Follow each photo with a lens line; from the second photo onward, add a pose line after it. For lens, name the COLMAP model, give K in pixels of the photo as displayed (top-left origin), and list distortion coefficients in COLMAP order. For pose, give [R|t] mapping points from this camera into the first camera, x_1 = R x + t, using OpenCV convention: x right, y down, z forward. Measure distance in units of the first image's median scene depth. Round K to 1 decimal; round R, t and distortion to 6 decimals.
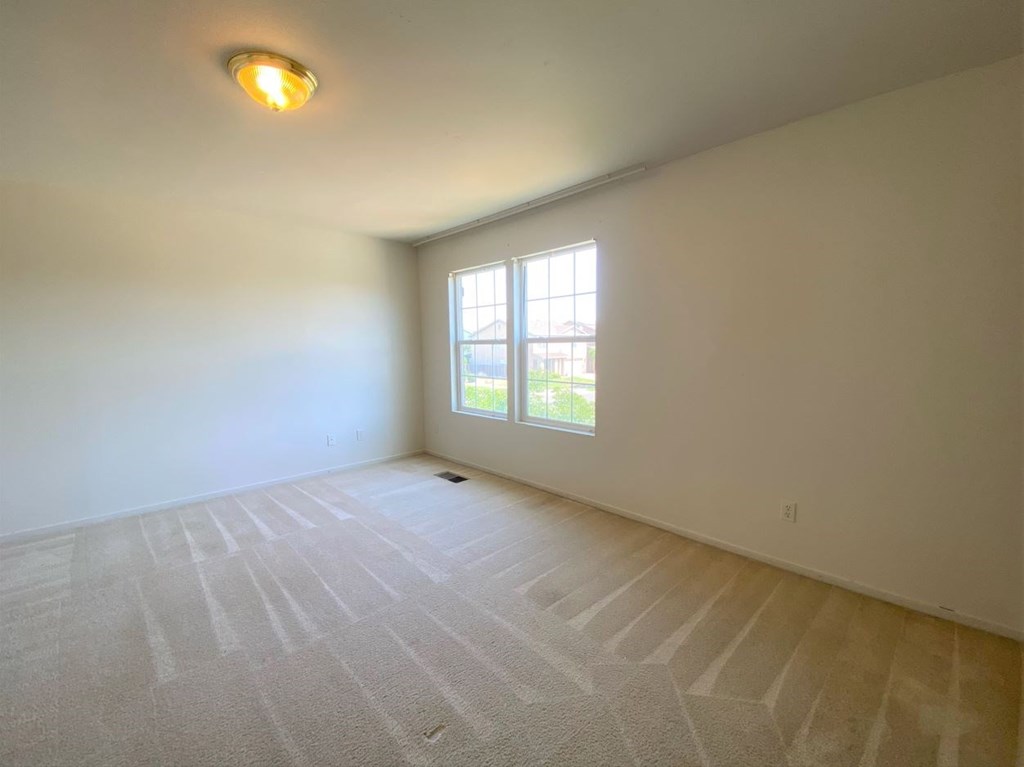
lens RADIAL K [[420.2, 0, 512.0], [0, 420.2, 383.5], [0, 0, 1]] dist [-0.014915, -0.000741]
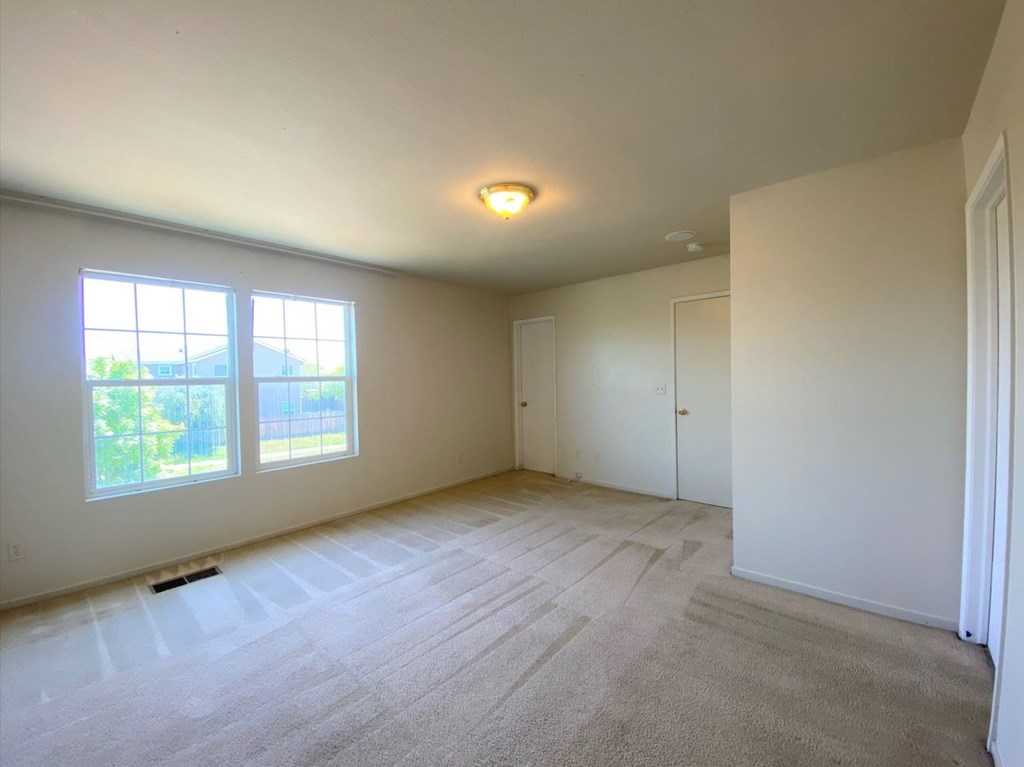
lens RADIAL K [[420.2, 0, 512.0], [0, 420.2, 383.5], [0, 0, 1]] dist [-0.014915, -0.000741]
pose [[-0.093764, 0.001980, 0.995593, -0.900183], [0.119900, 0.992742, 0.009318, -0.035973], [-0.988348, 0.120245, -0.093321, 0.527449]]
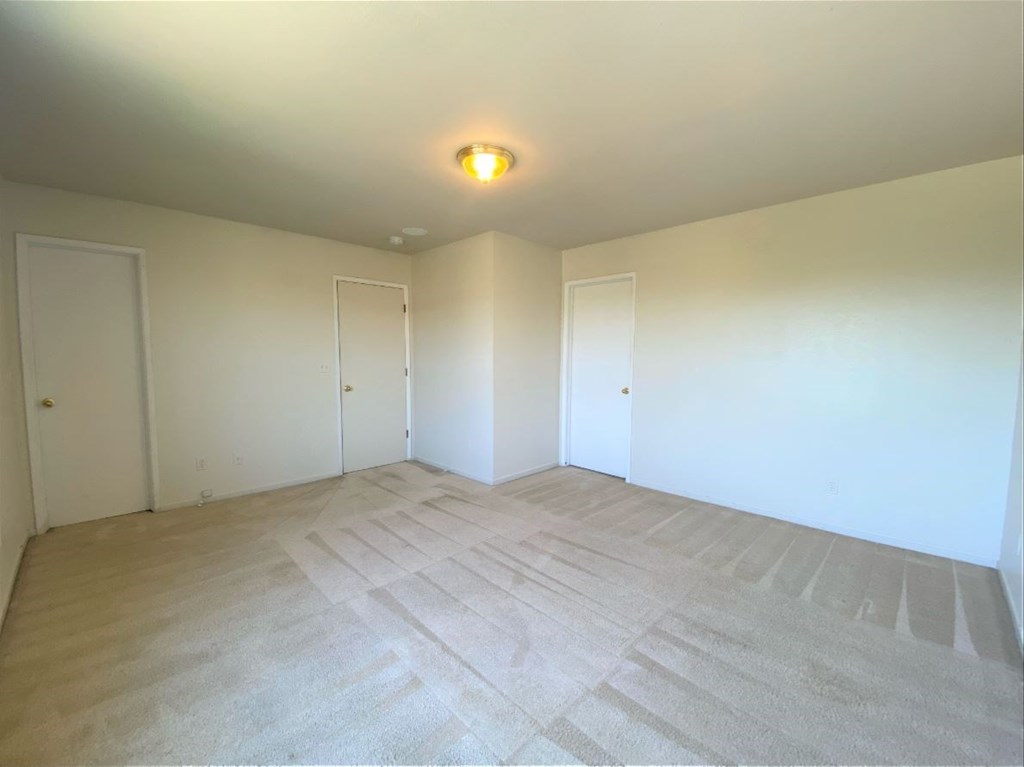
lens RADIAL K [[413.1, 0, 512.0], [0, 413.1, 383.5], [0, 0, 1]] dist [0.001574, -0.000066]
pose [[-0.998695, 0.020711, -0.046688, -0.254467], [0.012585, 0.985696, 0.168061, -0.093024], [0.049501, 0.167254, -0.984670, 1.105698]]
